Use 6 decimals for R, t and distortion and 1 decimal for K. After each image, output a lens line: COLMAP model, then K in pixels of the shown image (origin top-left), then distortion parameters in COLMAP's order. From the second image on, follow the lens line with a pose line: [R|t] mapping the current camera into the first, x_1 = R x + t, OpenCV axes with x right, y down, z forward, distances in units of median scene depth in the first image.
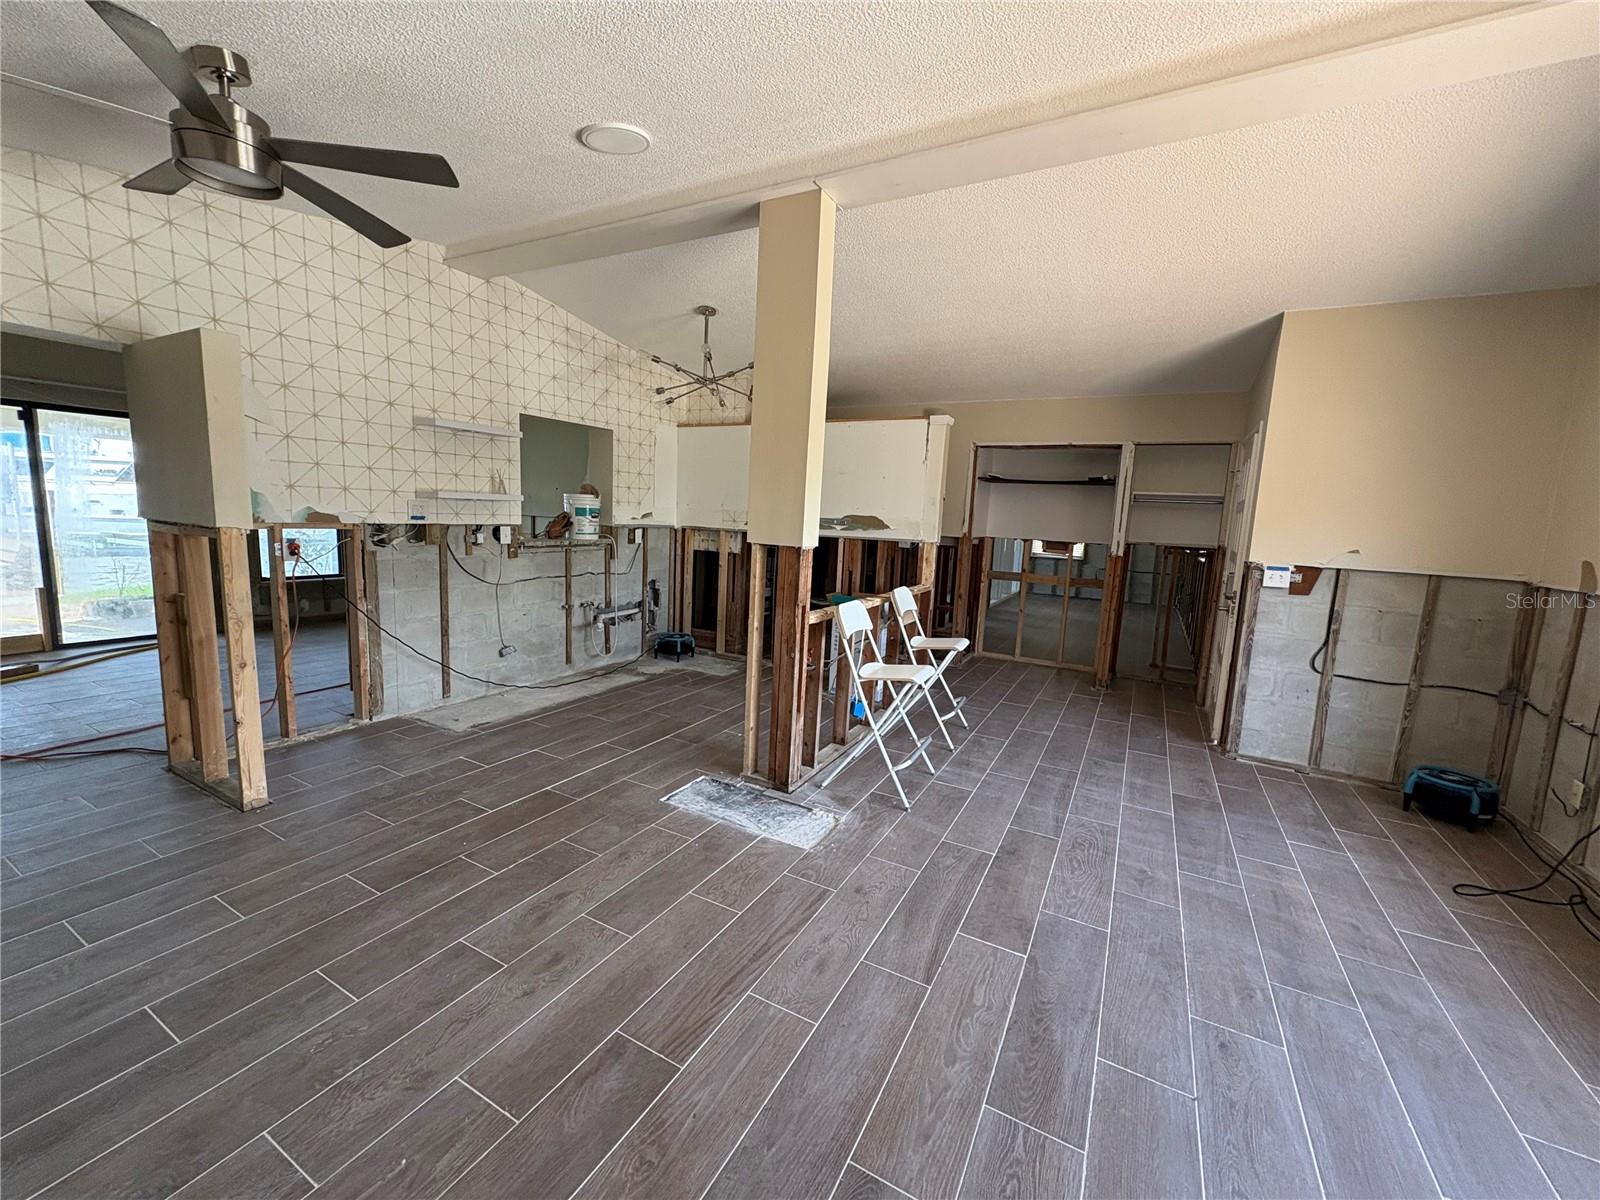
lens RADIAL K [[637.4, 0, 800.8], [0, 637.4, 596.2], [0, 0, 1]] dist [0.002538, -0.000011]
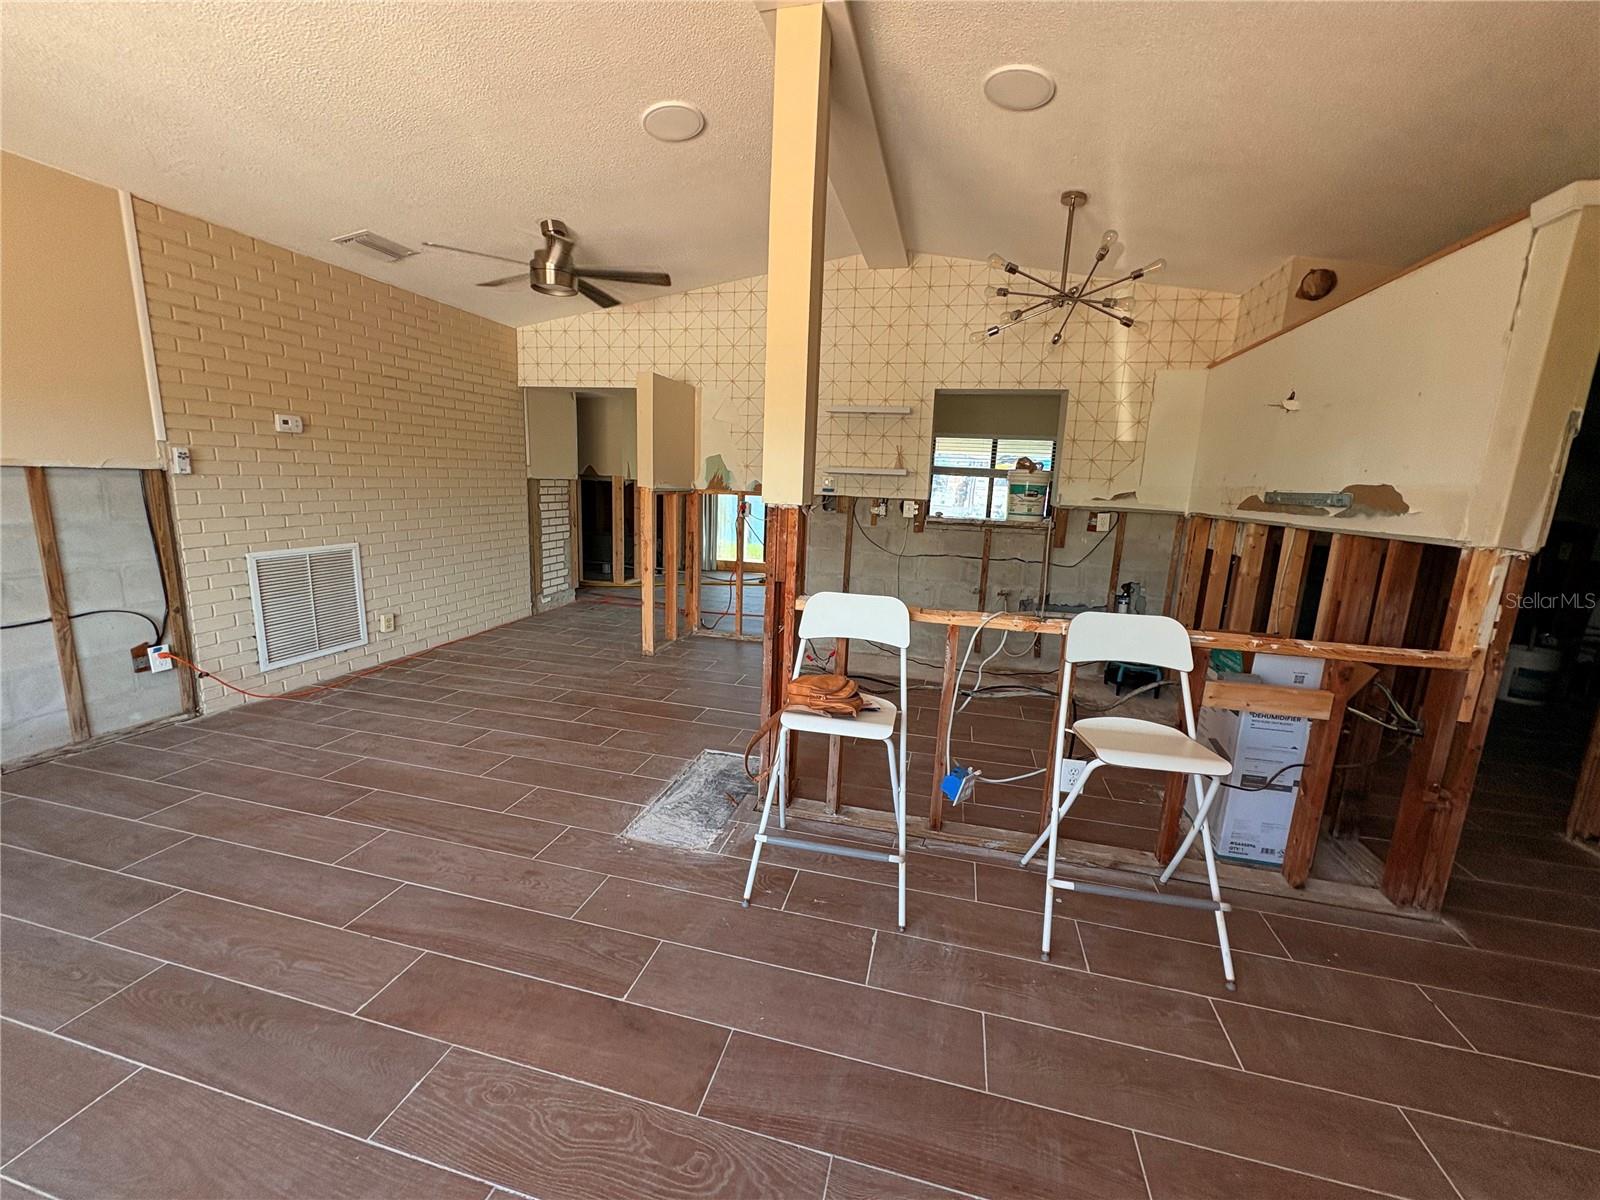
lens RADIAL K [[637.4, 0, 797.8], [0, 637.4, 595.8], [0, 0, 1]] dist [0.002538, -0.000011]
pose [[0.251933, 0.139507, -0.957636, 0.559706], [-0.155241, 0.982566, 0.102298, -0.037820], [0.955212, 0.122892, 0.269198, 0.610030]]
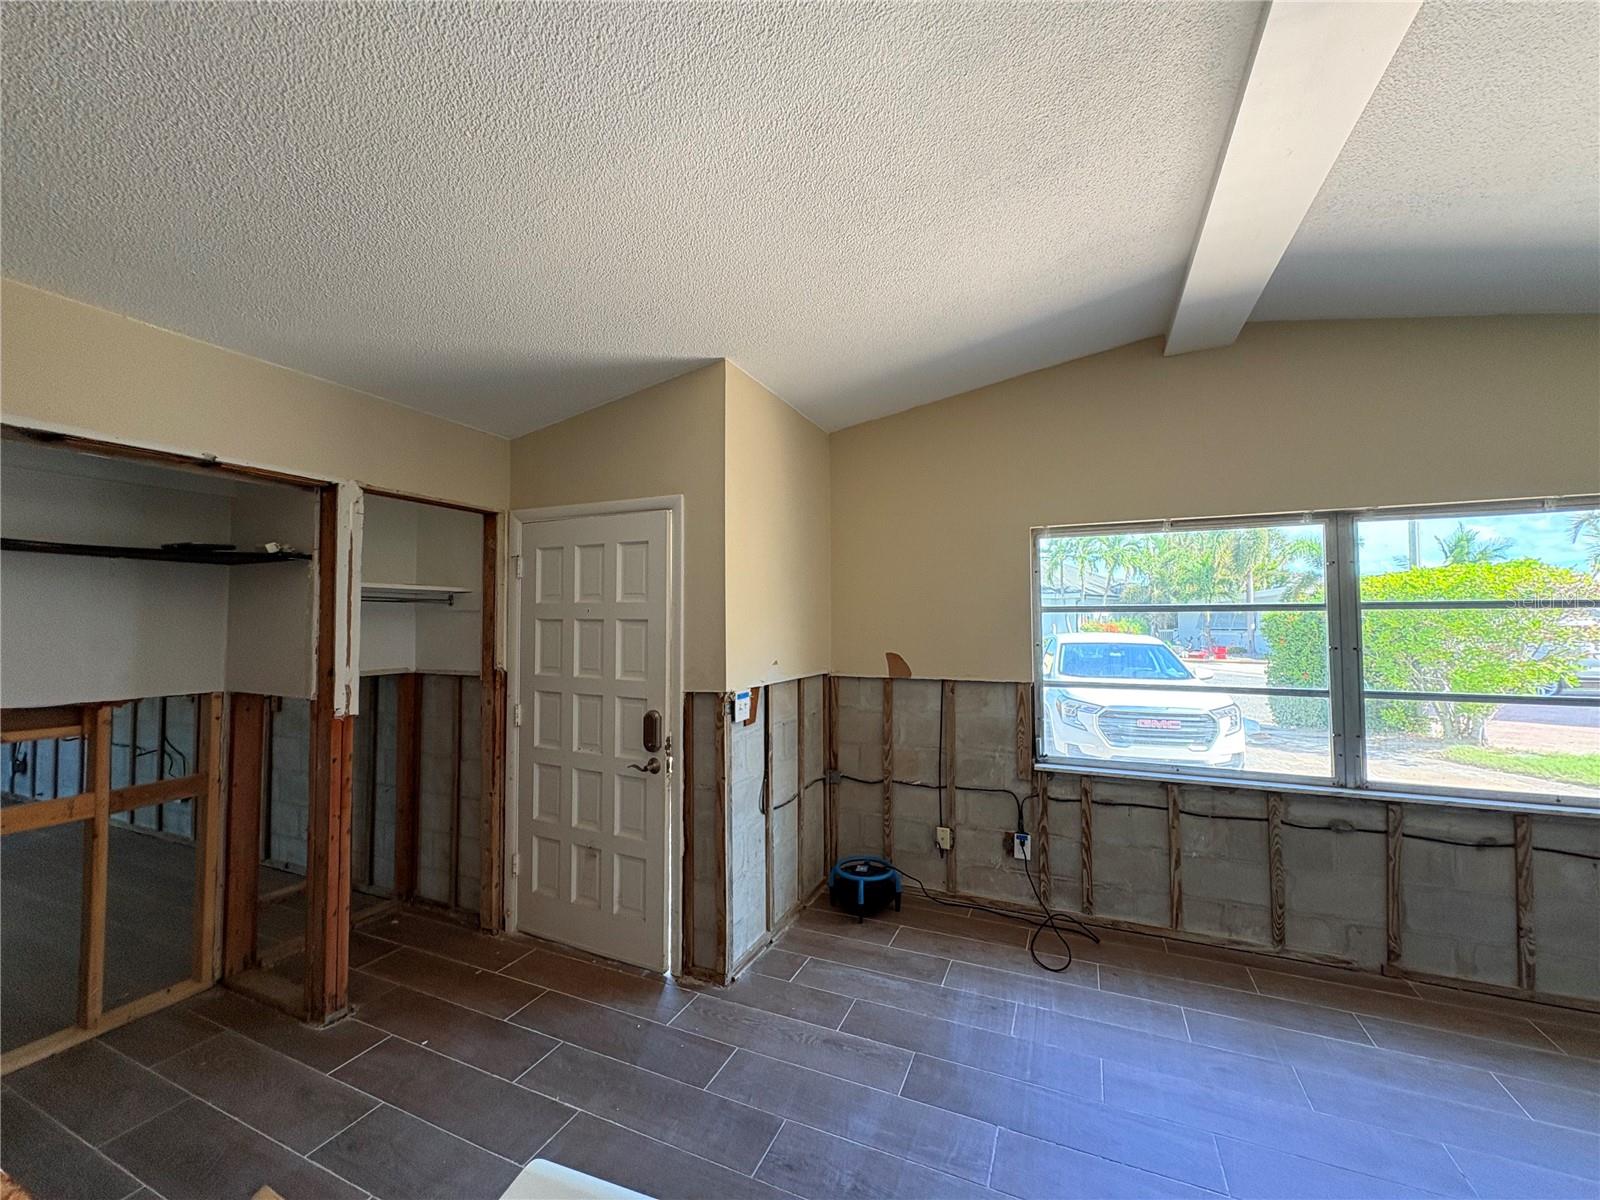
lens RADIAL K [[637.4, 0, 795.1], [0, 637.4, 601.4], [0, 0, 1]] dist [0.002538, -0.000011]
pose [[-0.082202, -0.017694, 0.996459, 0.002253], [0.131211, 0.990947, 0.028420, -0.148445], [-0.987941, 0.133083, -0.079136, 0.884283]]
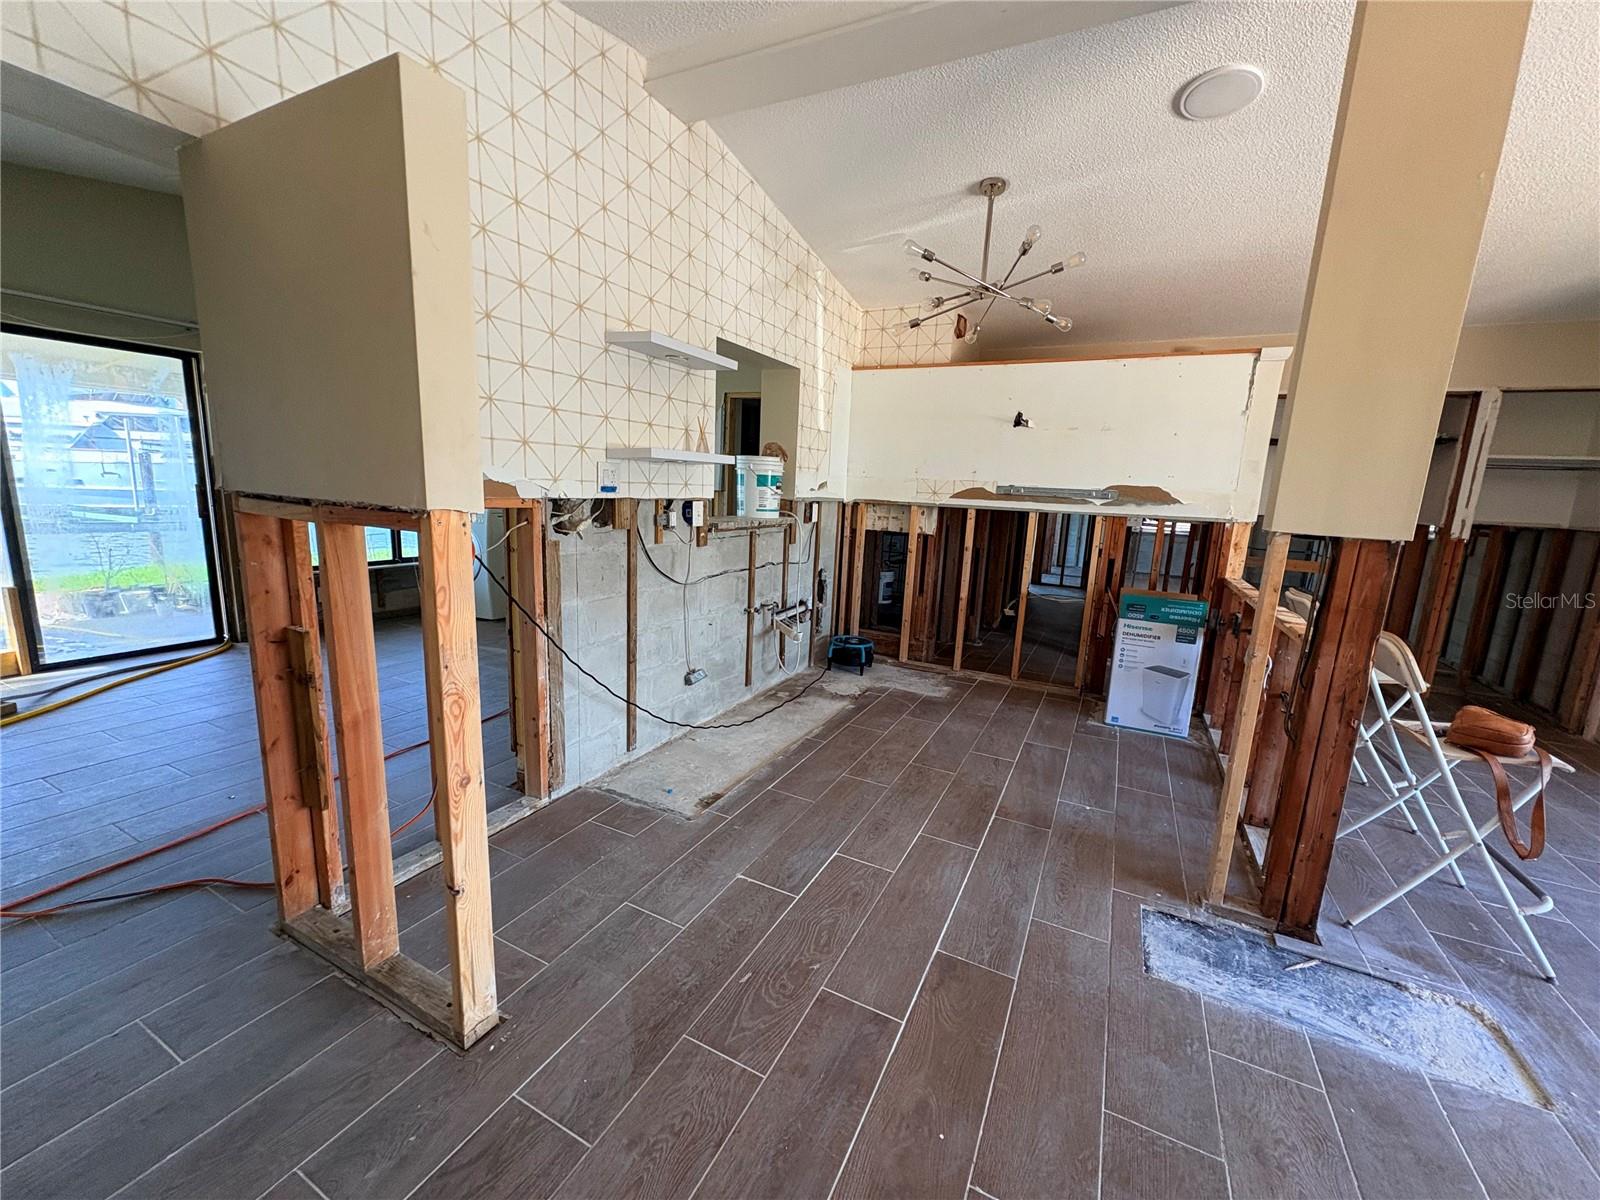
lens RADIAL K [[637.4, 0, 800.8], [0, 637.4, 595.8], [0, 0, 1]] dist [0.002538, -0.000011]
pose [[0.999520, -0.004557, 0.030627, -0.404208], [0.003176, 0.998982, 0.045006, -0.040202], [-0.030801, -0.044887, 0.998517, 0.319864]]
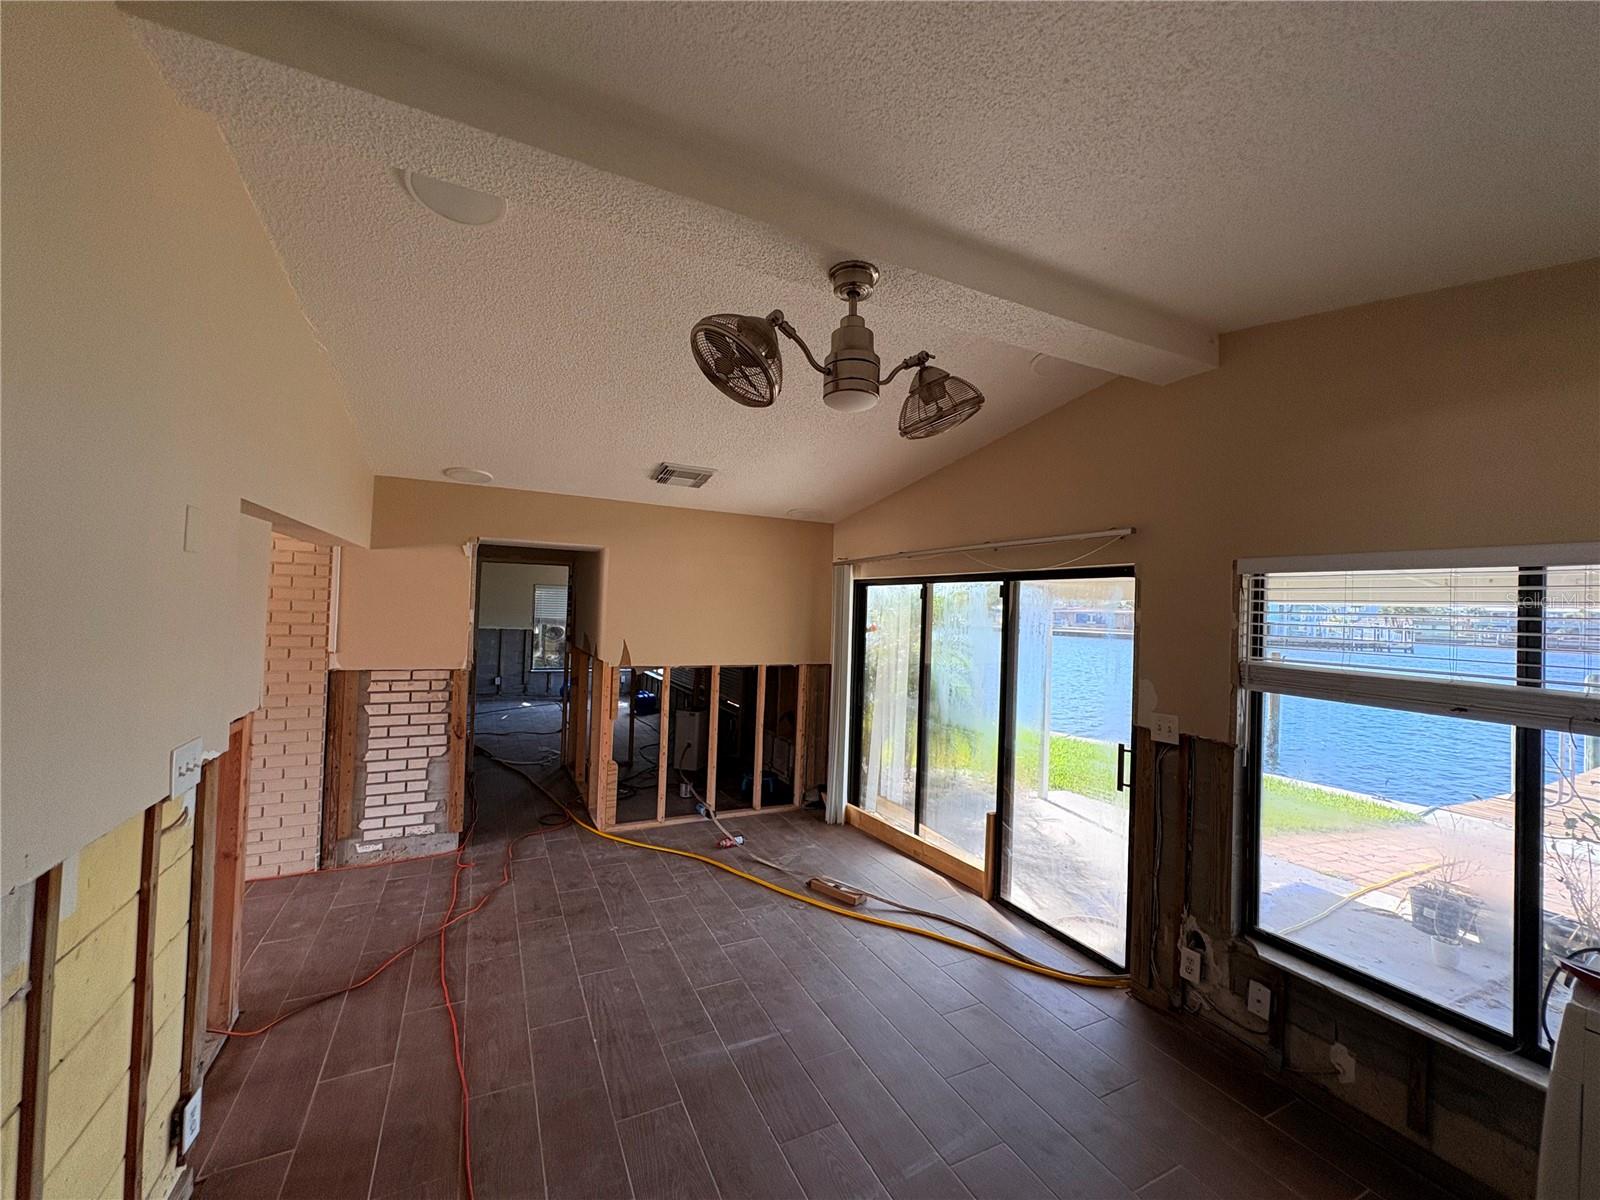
lens RADIAL K [[637.4, 0, 803.7], [0, 637.4, 600.1], [0, 0, 1]] dist [0.002538, -0.000011]
pose [[-0.563992, -0.076605, -0.822219, -0.501789], [-0.167372, 0.985626, 0.022978, -0.292237], [0.808641, 0.150576, -0.568707, 1.471490]]
